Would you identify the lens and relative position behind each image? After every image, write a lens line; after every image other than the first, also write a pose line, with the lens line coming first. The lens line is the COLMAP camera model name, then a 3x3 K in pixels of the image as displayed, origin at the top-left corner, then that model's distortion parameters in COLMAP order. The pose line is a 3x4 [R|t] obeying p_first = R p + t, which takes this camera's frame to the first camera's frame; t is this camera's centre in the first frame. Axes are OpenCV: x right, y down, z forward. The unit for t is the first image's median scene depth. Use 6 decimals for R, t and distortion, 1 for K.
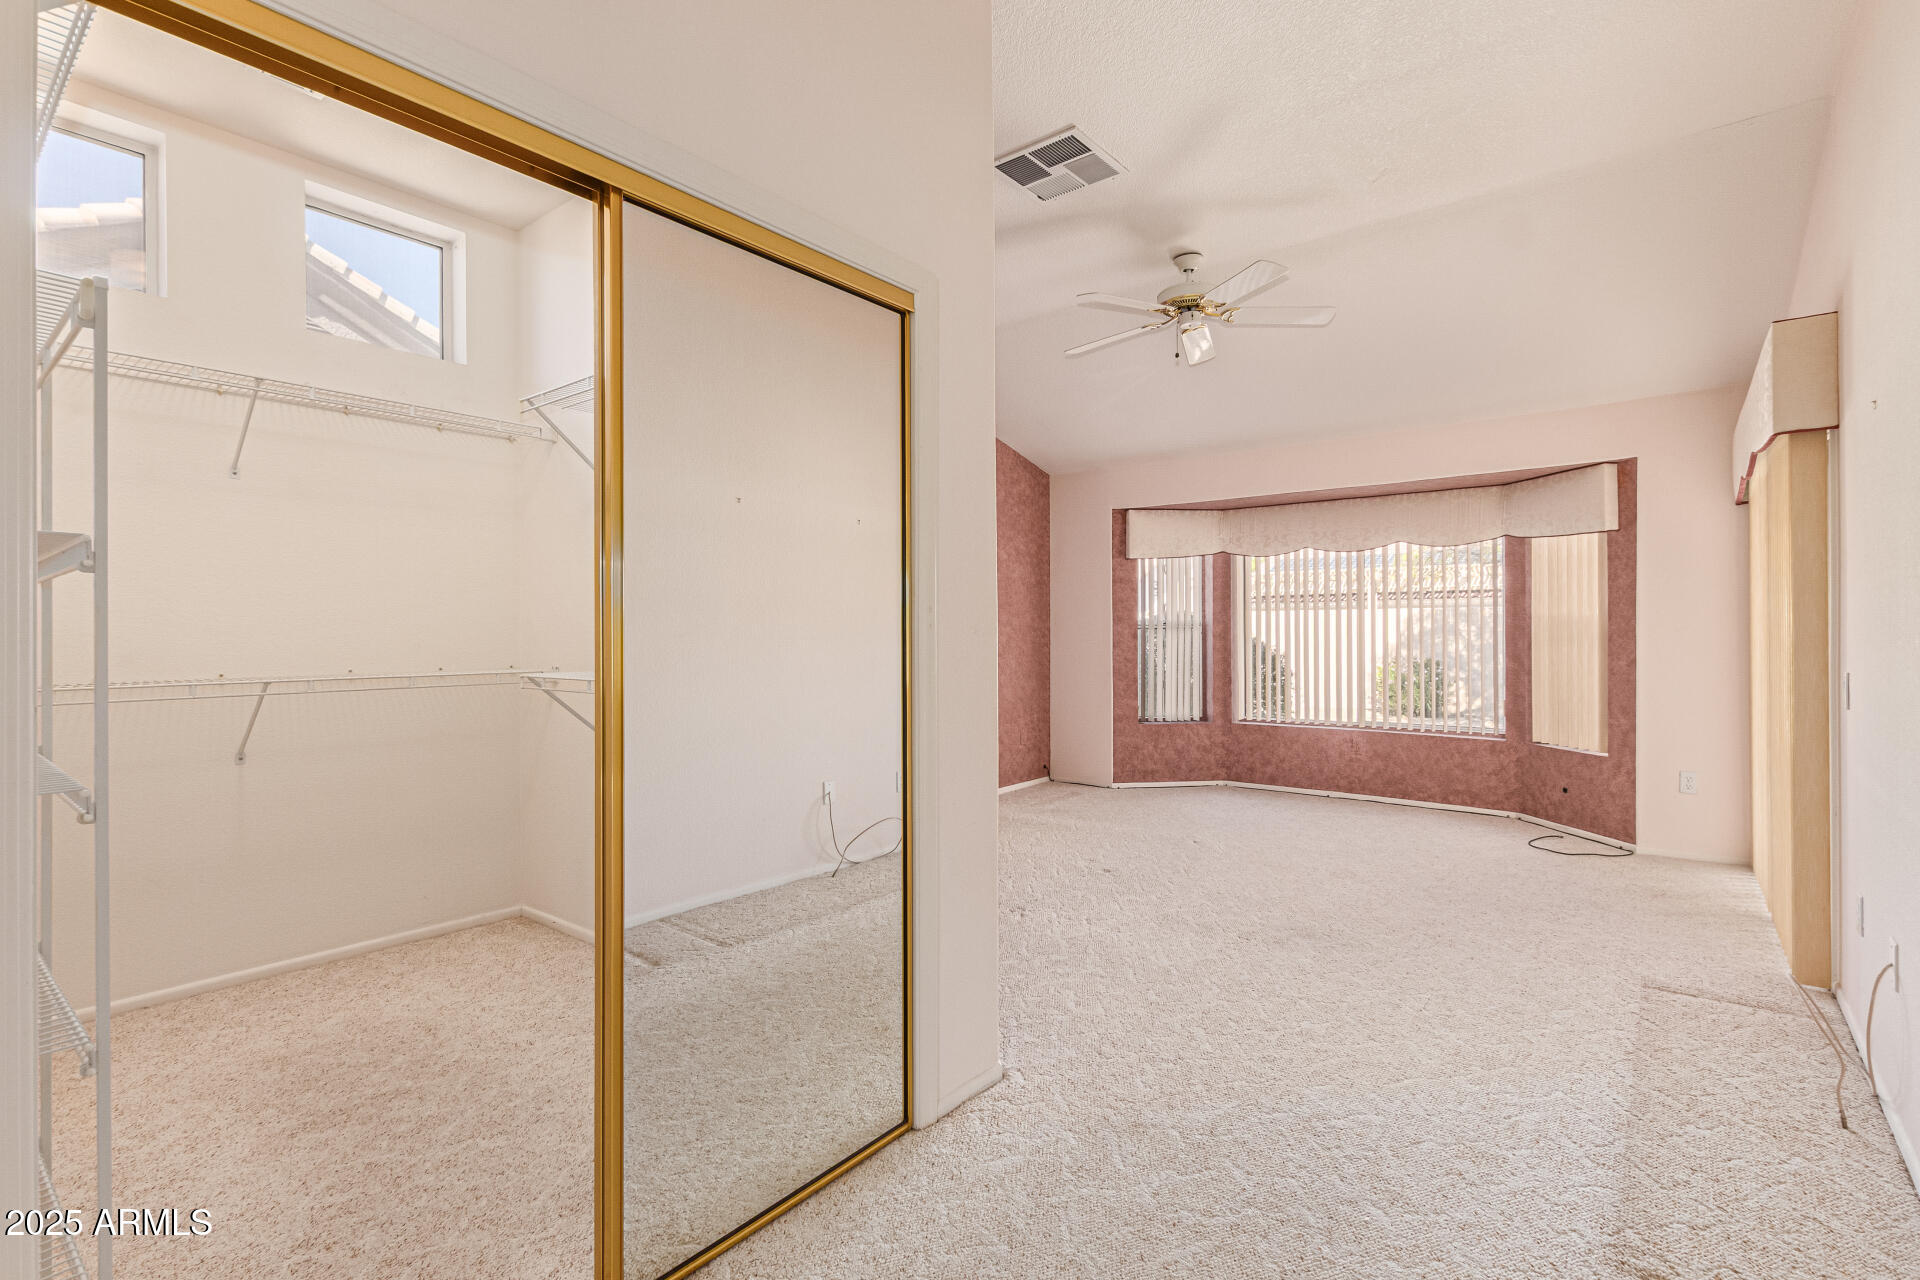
lens RADIAL K [[881.0, 0, 971.3], [0, 881.0, 629.8], [0, 0, 1]] dist [0.000310, -0.001258]
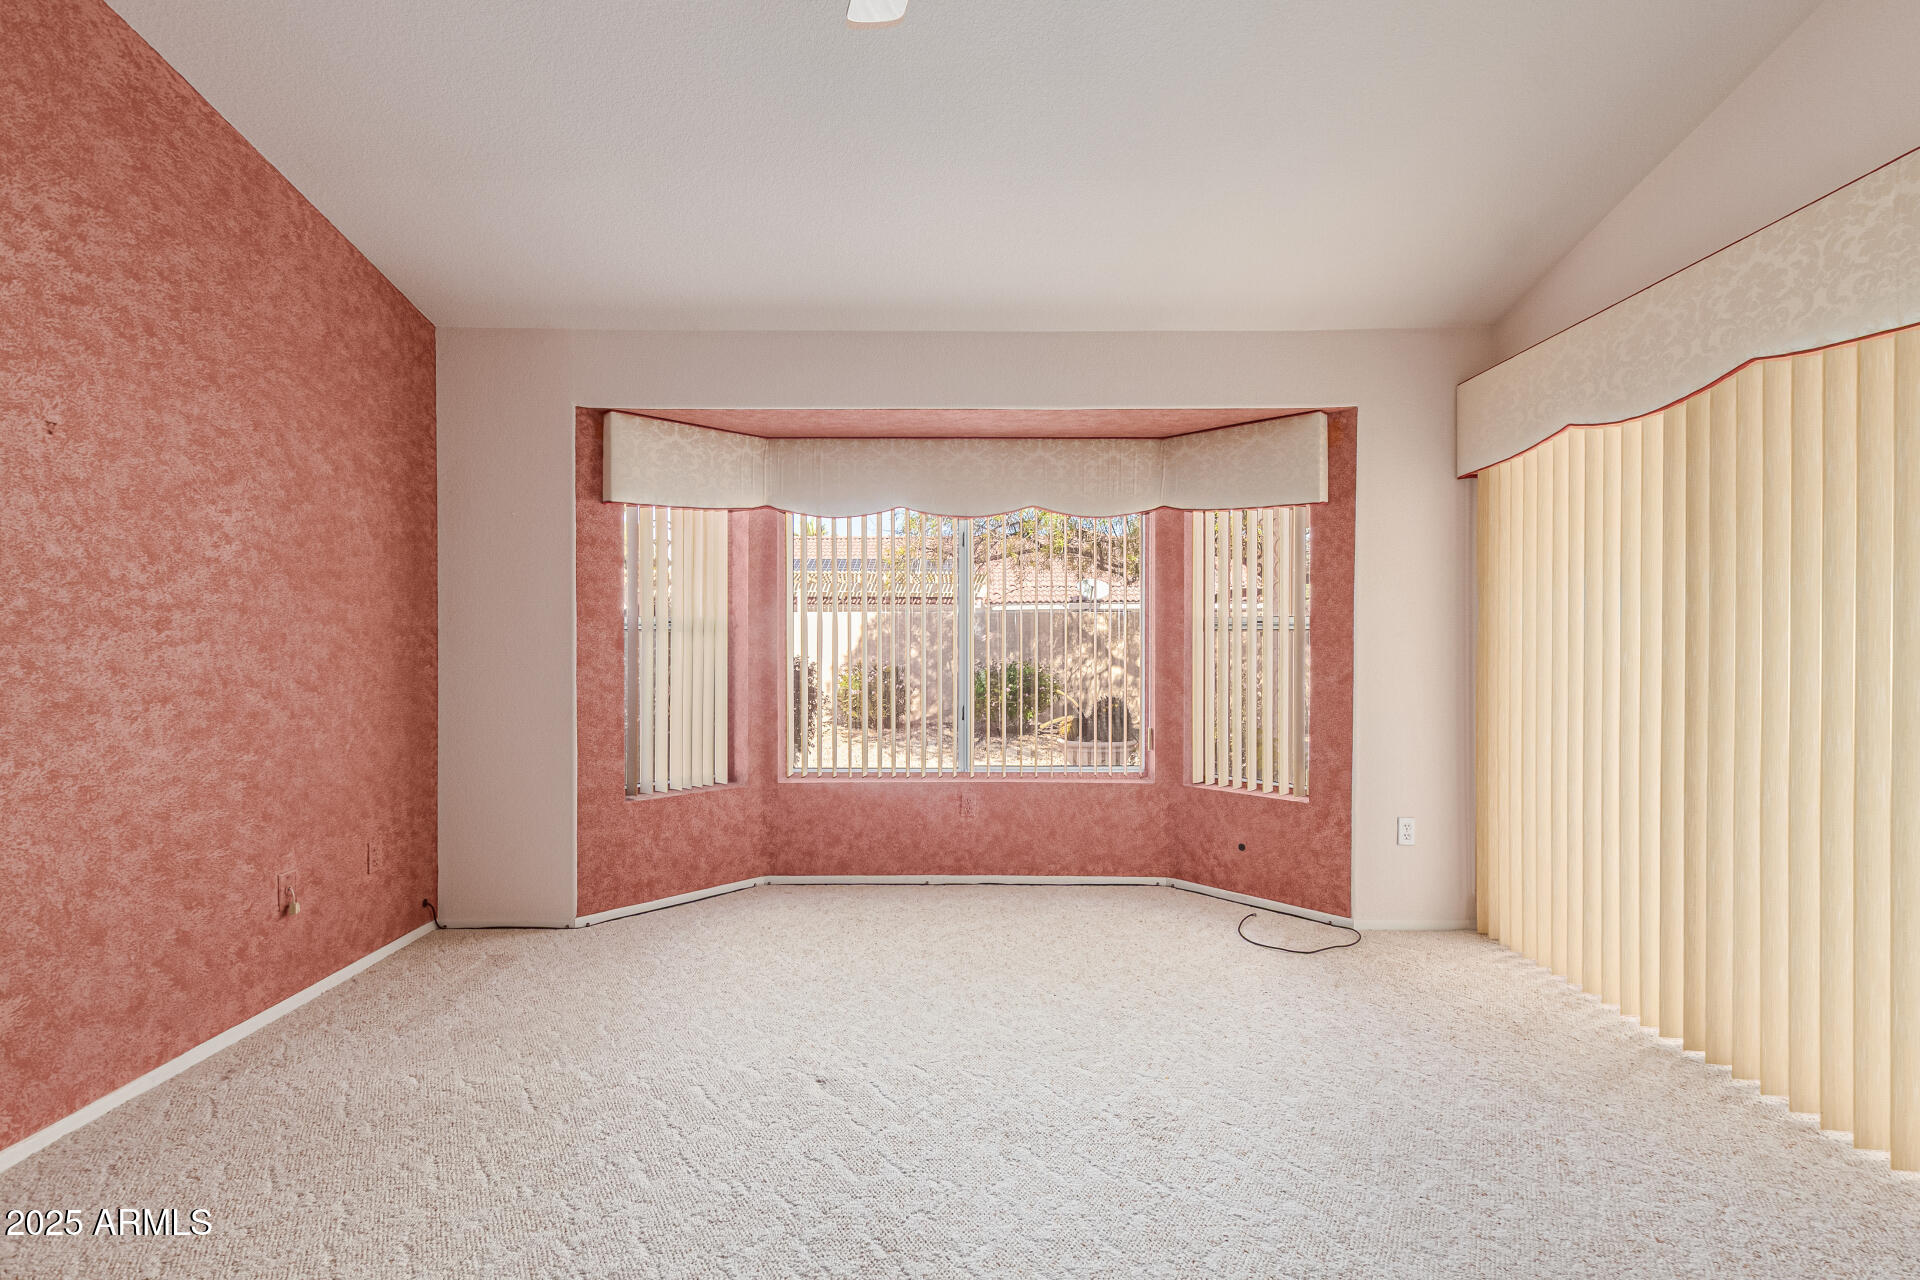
lens RADIAL K [[871.6, 0, 964.7], [0, 871.6, 640.7], [0, 0, 1]] dist [0.009953, 0.000450]
pose [[0.791205, -0.000548, 0.611550, 0.026256], [-0.003360, 0.999981, 0.005243, 0.001761], [-0.611541, -0.006203, 0.791188, 0.512848]]
